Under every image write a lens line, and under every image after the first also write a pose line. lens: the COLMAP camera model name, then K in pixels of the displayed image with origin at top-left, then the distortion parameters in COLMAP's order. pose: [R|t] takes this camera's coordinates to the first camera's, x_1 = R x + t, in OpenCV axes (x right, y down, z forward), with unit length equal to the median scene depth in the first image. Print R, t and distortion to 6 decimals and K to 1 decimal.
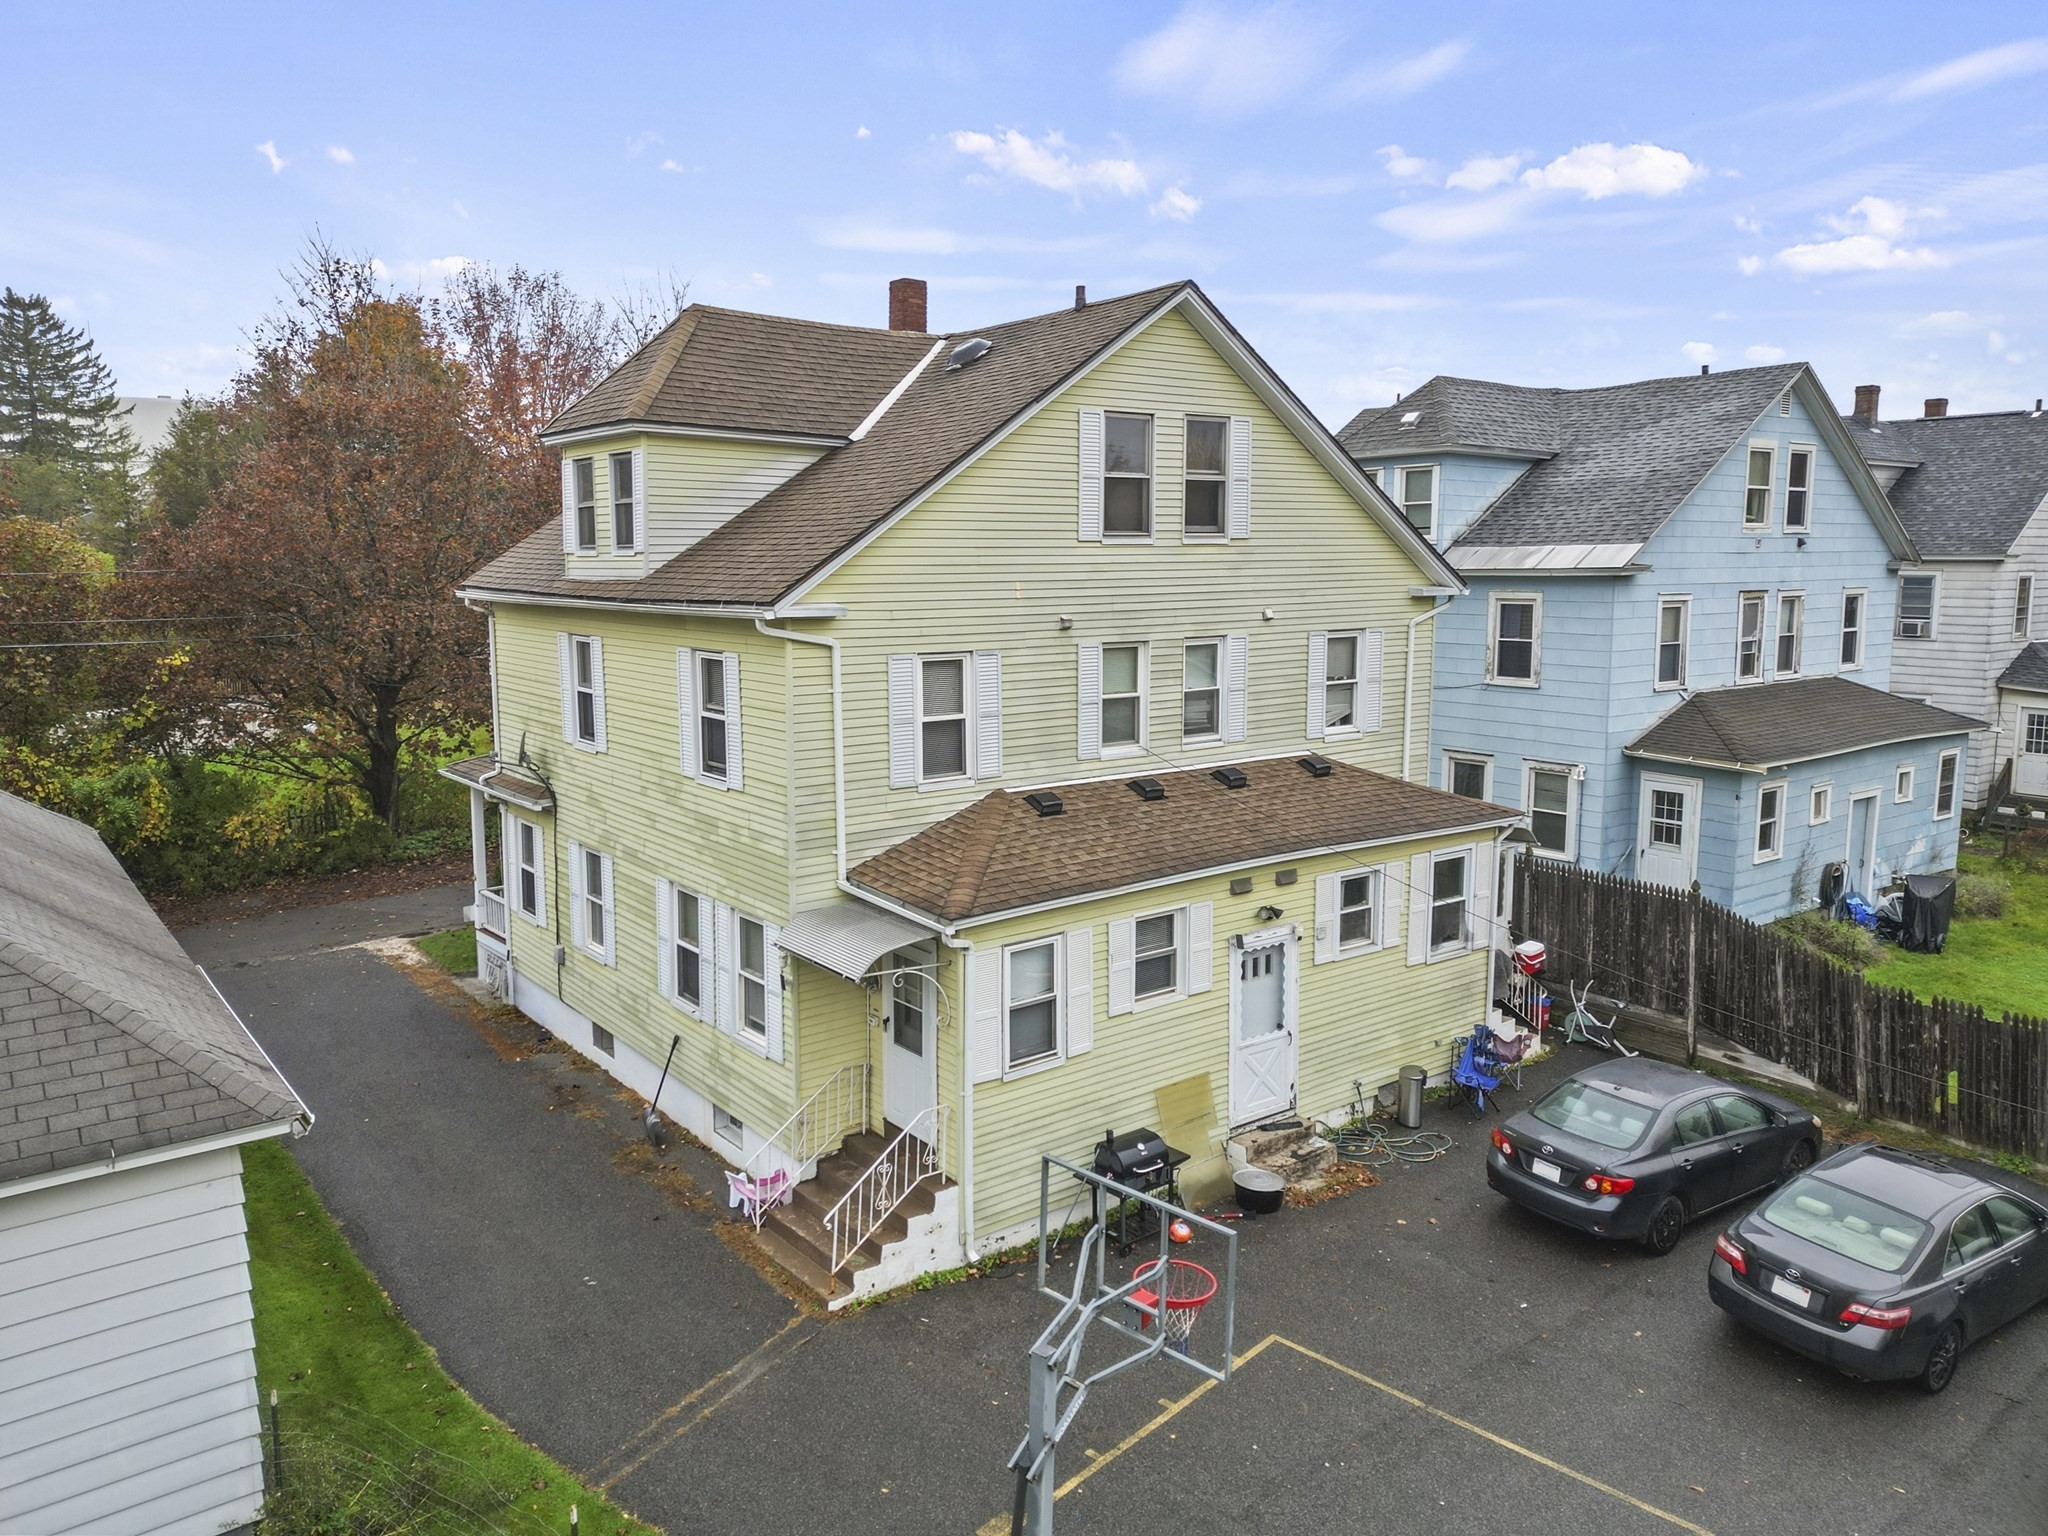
lens RADIAL K [[1460.6, 0, 1015.8], [0, 1460.6, 746.9], [0, 0, 1]] dist [0.098835, -0.087888]
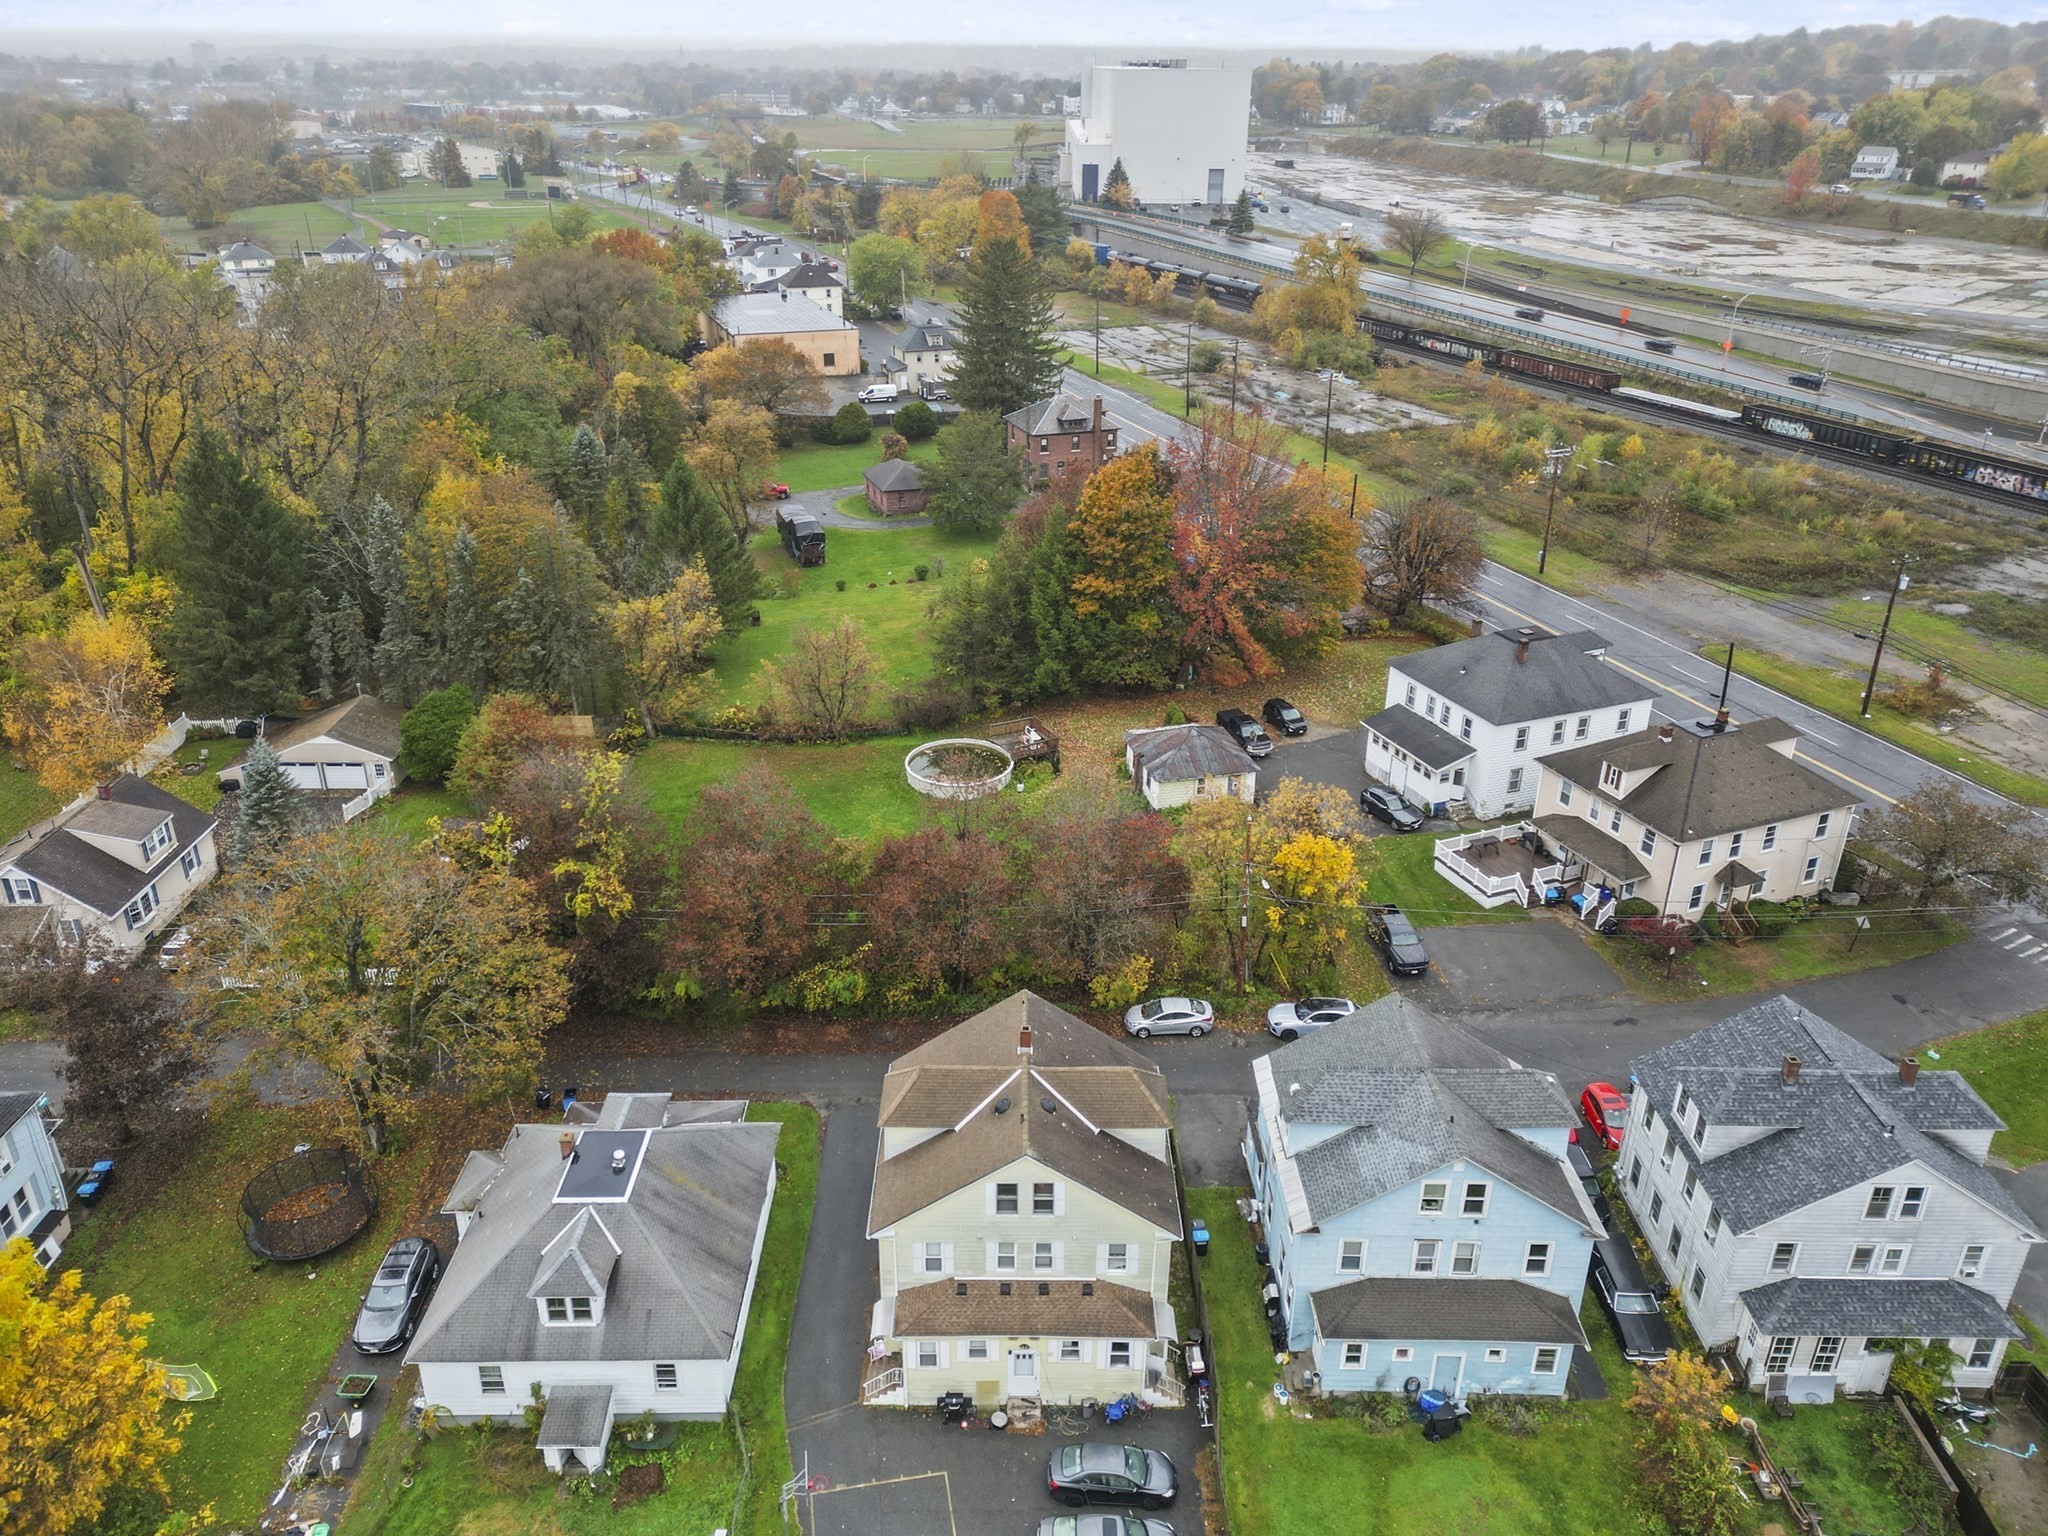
lens RADIAL K [[1460.6, 0, 1015.8], [0, 1460.6, 746.9], [0, 0, 1]] dist [0.098835, -0.087888]
pose [[0.796486, 0.263724, -0.544114, 1.512792], [-0.093095, 0.942628, 0.320603, -2.058852], [0.597447, -0.204701, 0.775341, -1.150890]]
